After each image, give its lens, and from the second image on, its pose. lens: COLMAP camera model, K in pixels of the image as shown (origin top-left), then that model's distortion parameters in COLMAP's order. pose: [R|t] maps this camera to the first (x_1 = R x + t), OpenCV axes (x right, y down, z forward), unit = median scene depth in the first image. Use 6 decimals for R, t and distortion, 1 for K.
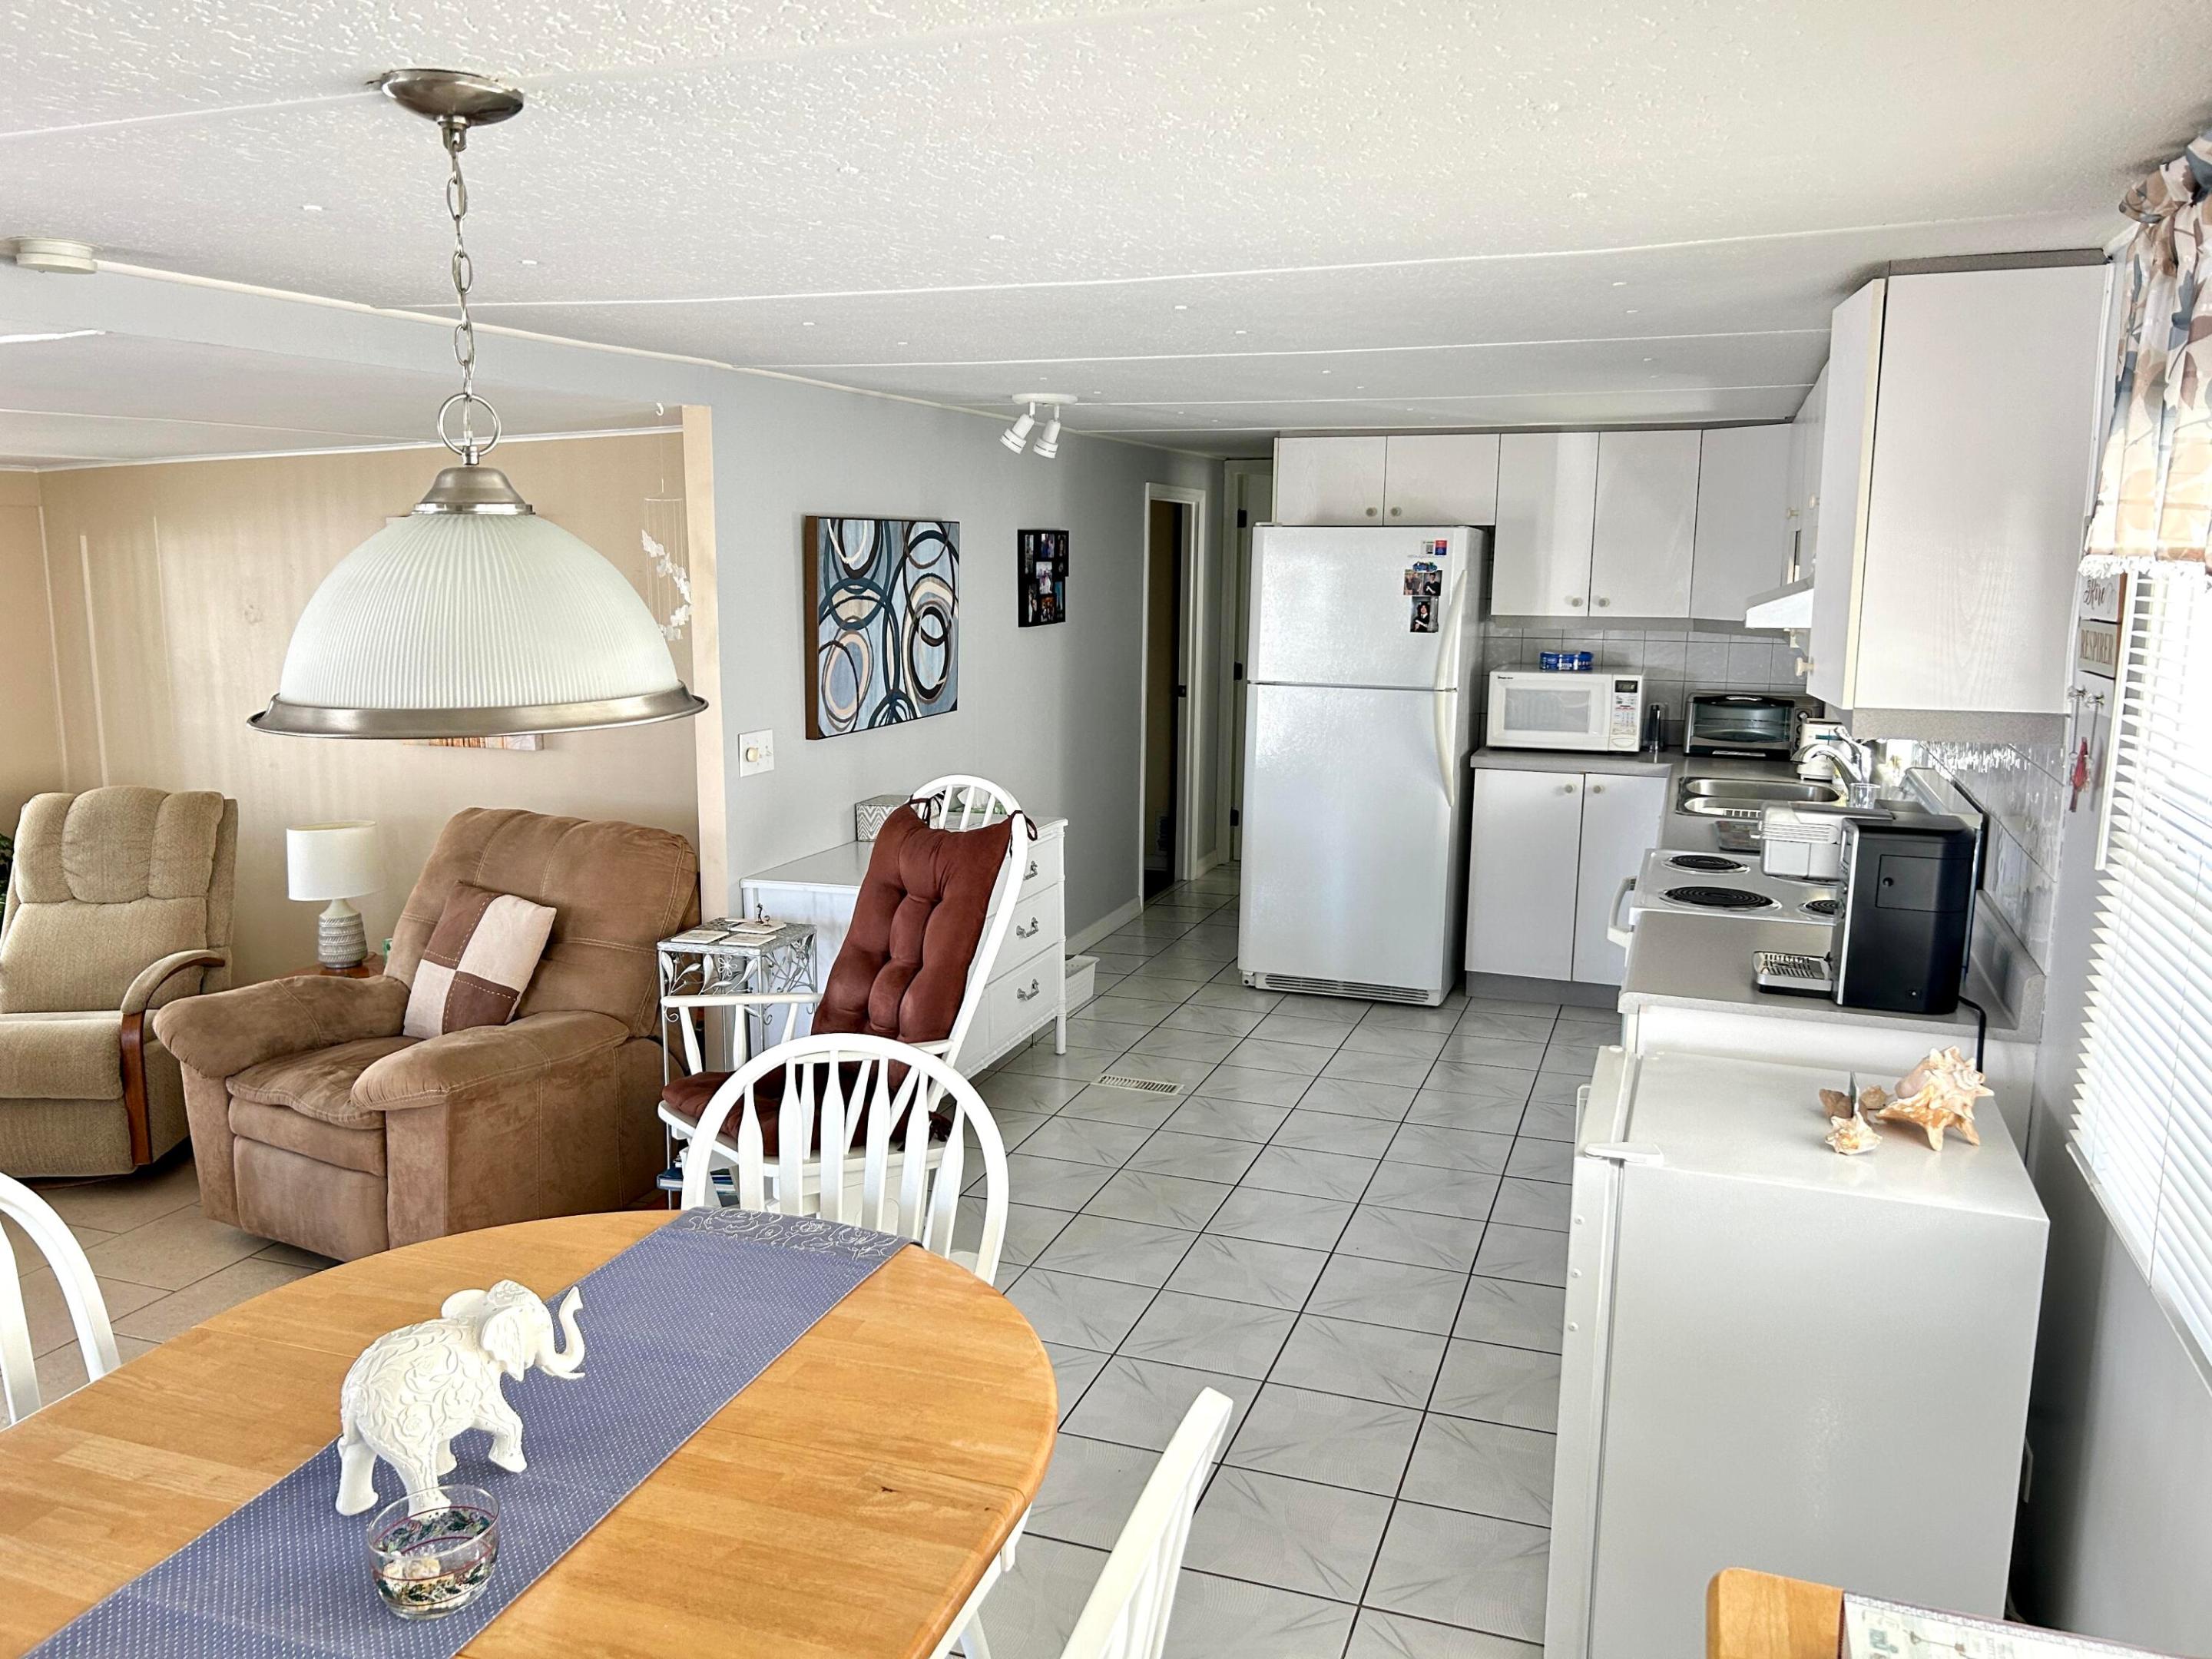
lens RADIAL K [[1656.0, 0, 1092.7], [0, 1656.0, 857.7], [0, 0, 1]] dist [0.058705, -0.067677]
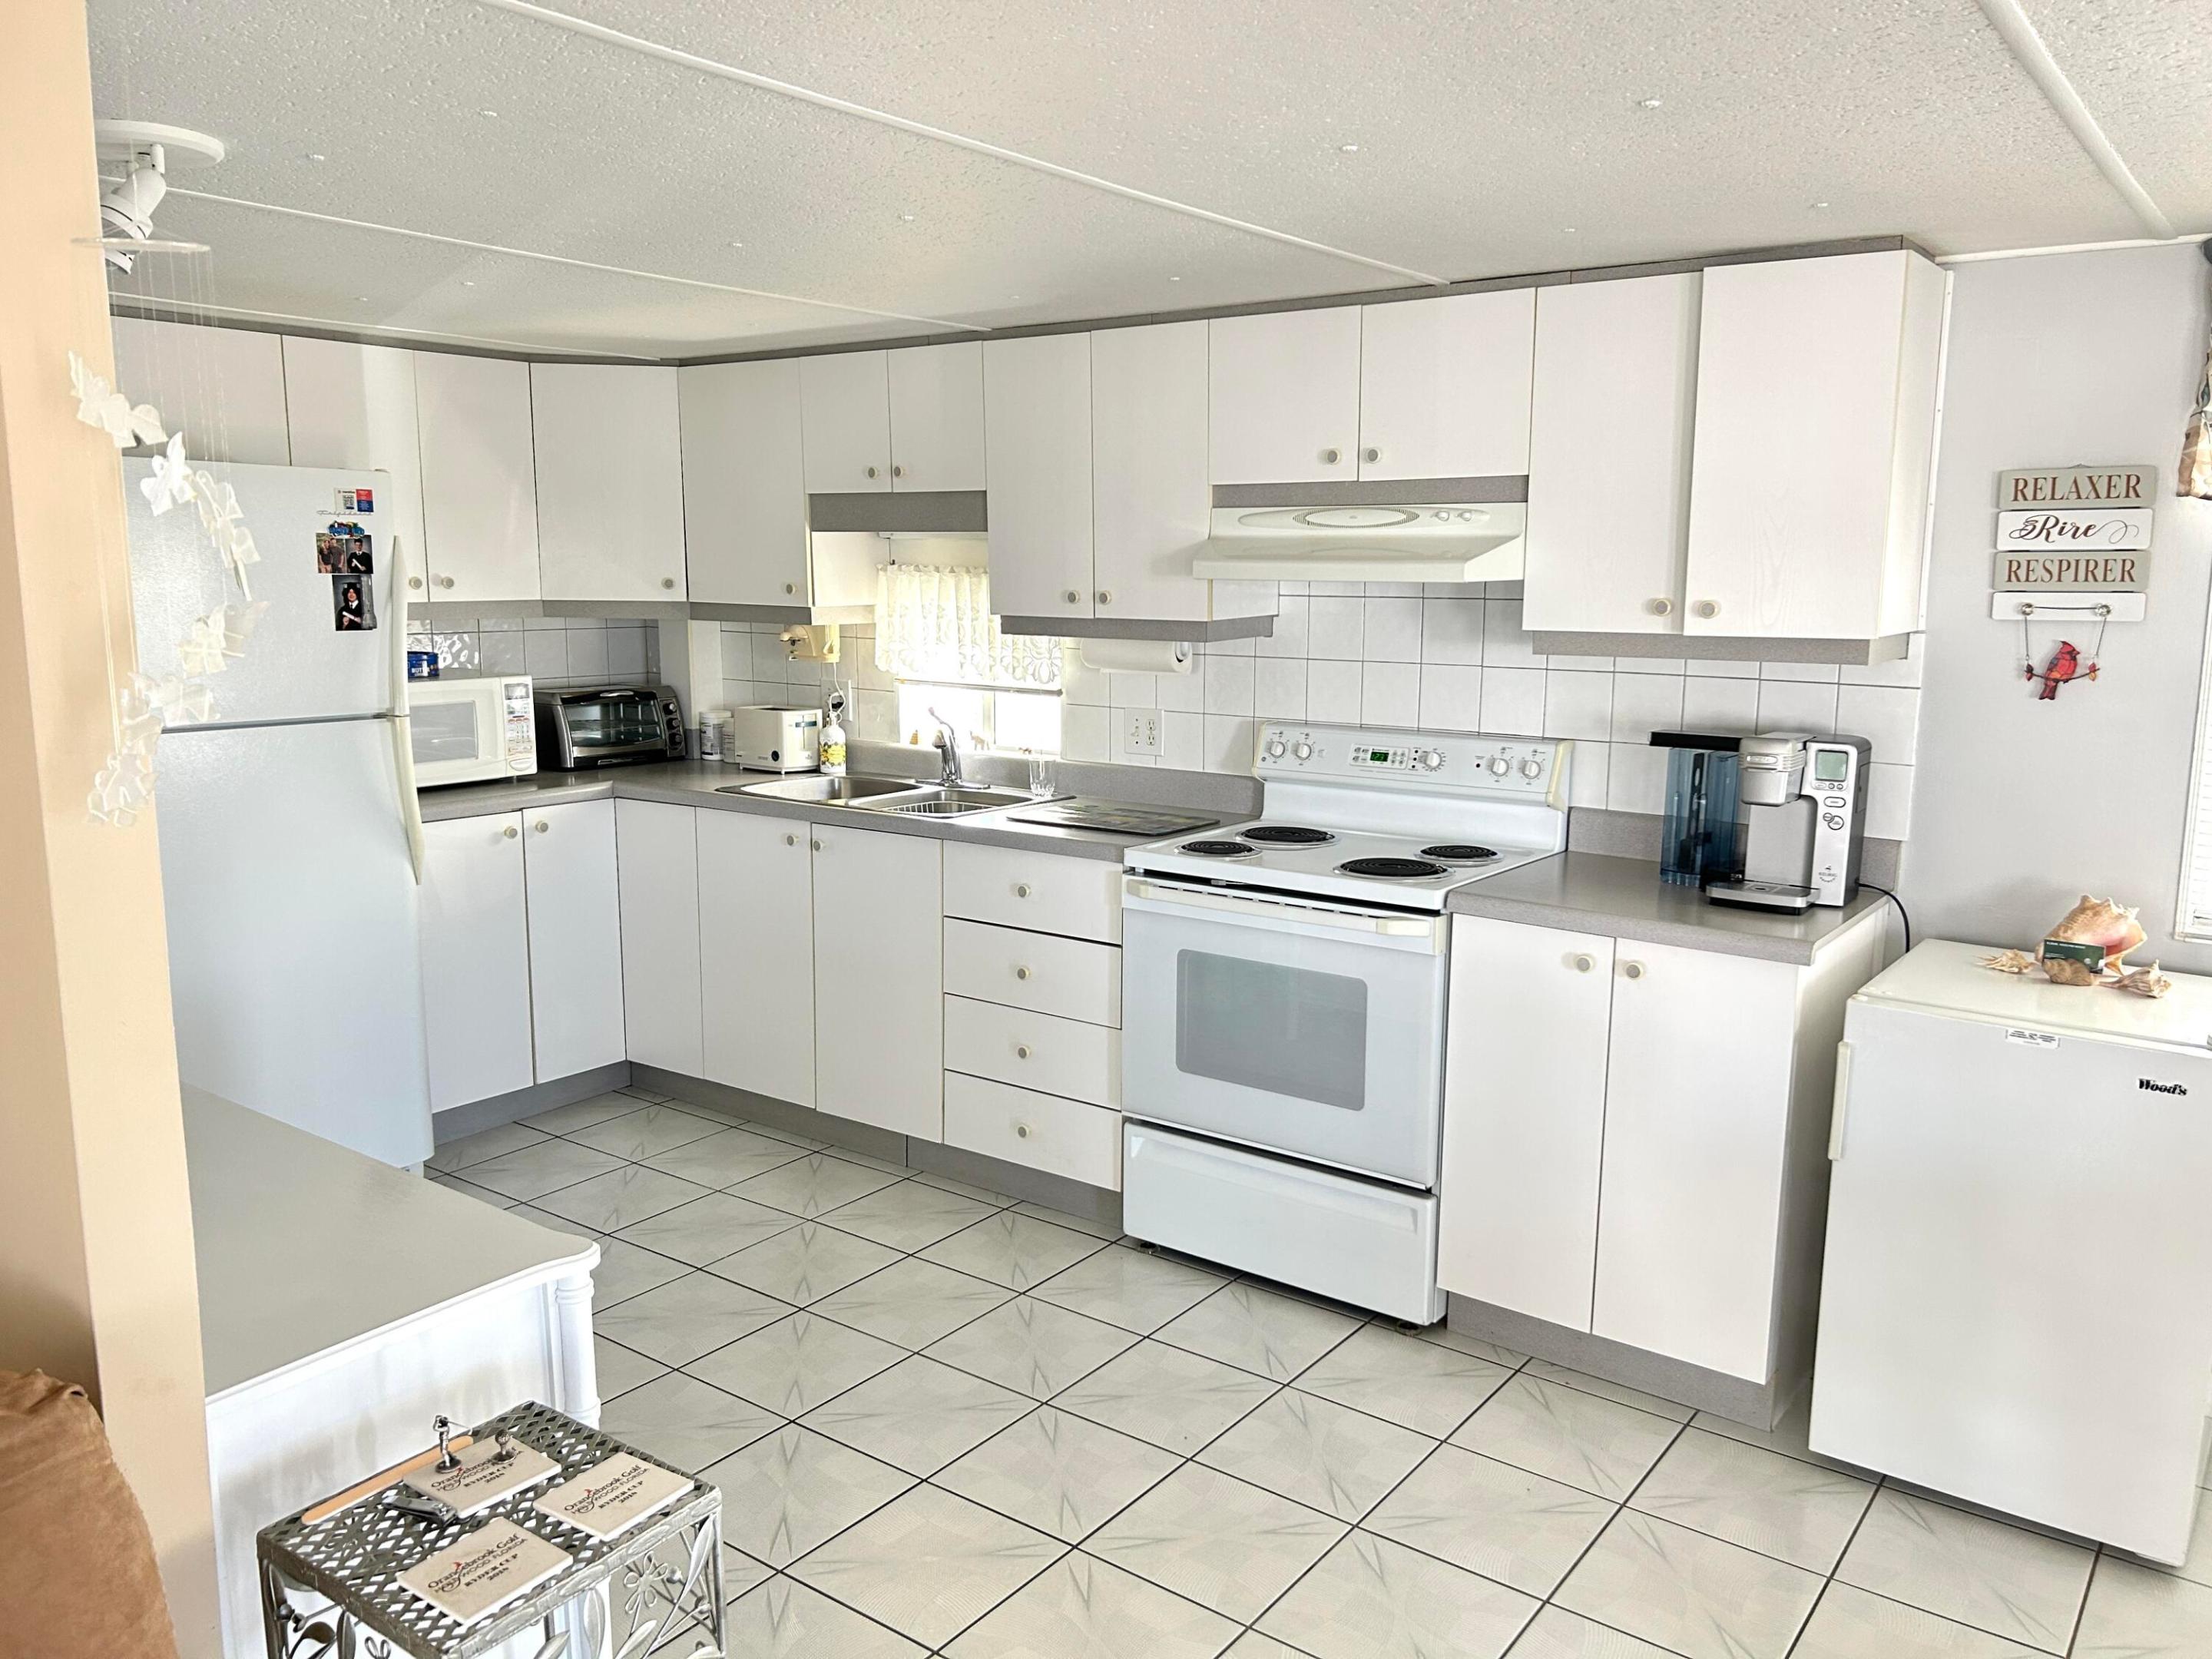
lens RADIAL K [[1661.0, 0, 1125.0], [0, 1661.0, 822.6], [0, 0, 1]] dist [0.100886, -0.102535]
pose [[0.279577, -0.157085, 0.947186, -0.459964], [0.174551, 0.978401, 0.110740, -0.107469], [-0.944123, 0.134372, 0.300958, 0.684511]]
